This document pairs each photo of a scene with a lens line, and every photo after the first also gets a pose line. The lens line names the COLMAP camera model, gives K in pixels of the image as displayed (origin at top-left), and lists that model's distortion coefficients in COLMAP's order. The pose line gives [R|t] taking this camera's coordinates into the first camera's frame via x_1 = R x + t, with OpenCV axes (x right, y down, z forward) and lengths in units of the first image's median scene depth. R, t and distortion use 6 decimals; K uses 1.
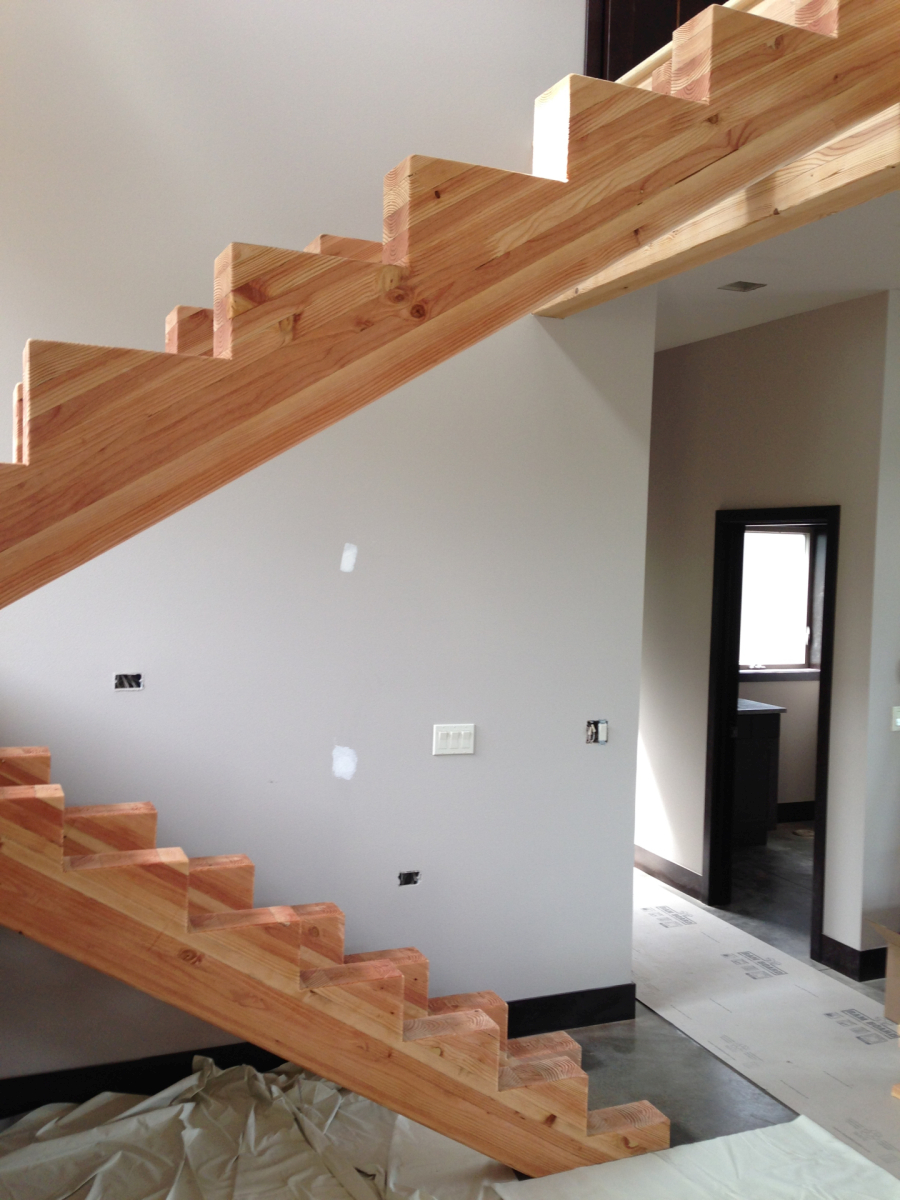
lens RADIAL K [[1102.8, 0, 458.6], [0, 1102.8, 596.6], [0, 0, 1]] dist [0.140220, -0.159536]
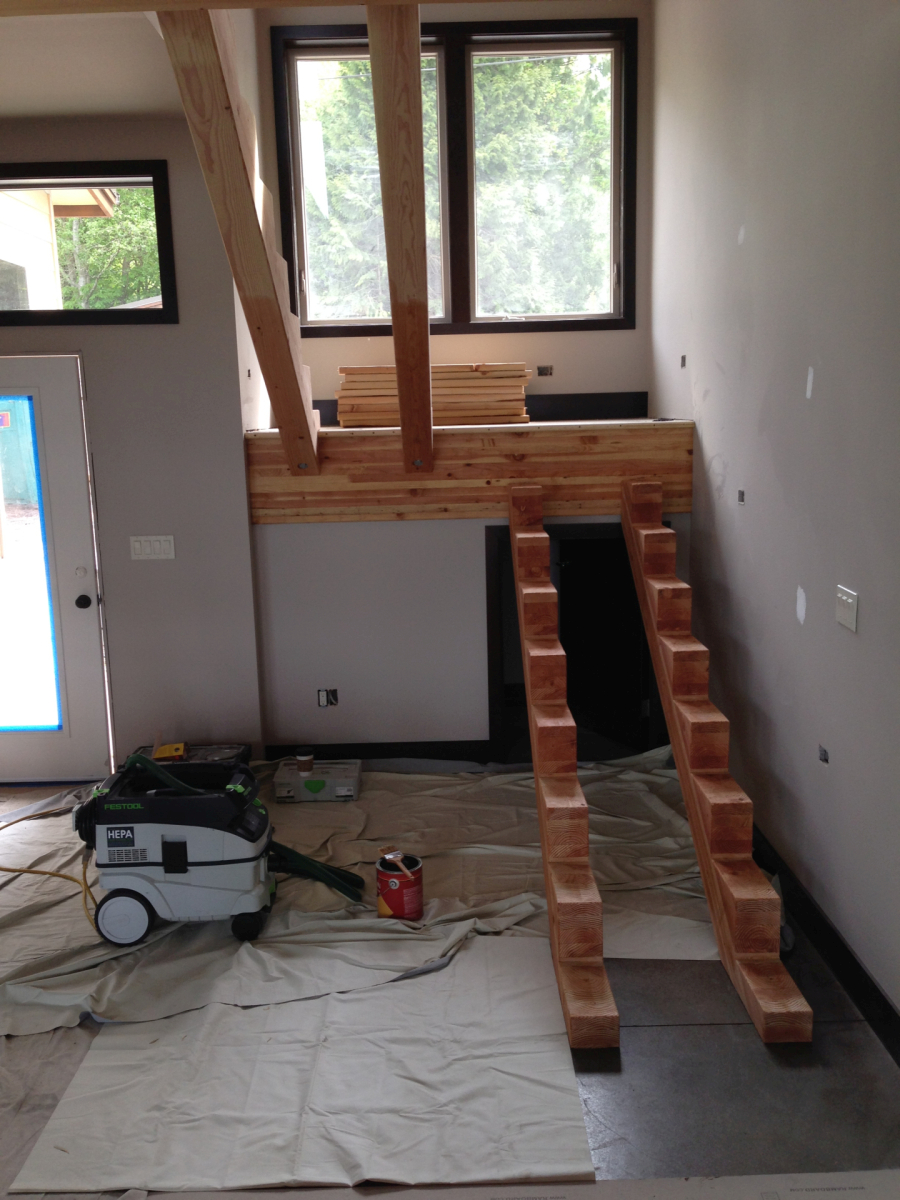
lens RADIAL K [[1102.8, 0, 458.6], [0, 1102.8, 596.6], [0, 0, 1]] dist [0.140220, -0.159536]
pose [[-0.395042, 0.130892, -0.909291, 0.877925], [-0.026756, 0.987738, 0.153808, 0.004594], [0.918273, 0.085090, -0.386696, 1.105614]]
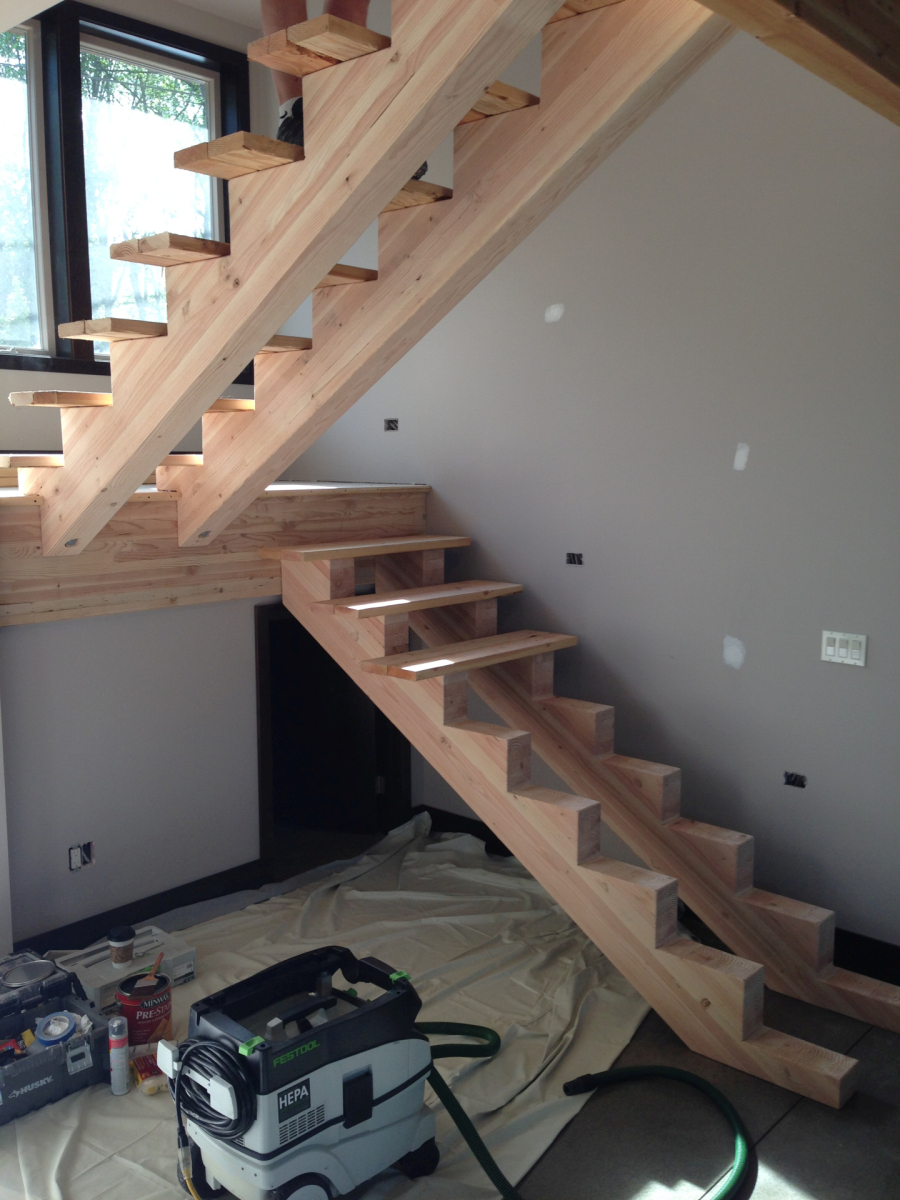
lens RADIAL K [[1102.8, 0, 458.6], [0, 1102.8, 596.6], [0, 0, 1]] dist [0.140220, -0.159536]
pose [[0.408308, 0.085343, -0.908846, 0.755555], [-0.026263, 0.996306, 0.081757, 0.017157], [0.912466, -0.009513, 0.409042, 0.328354]]
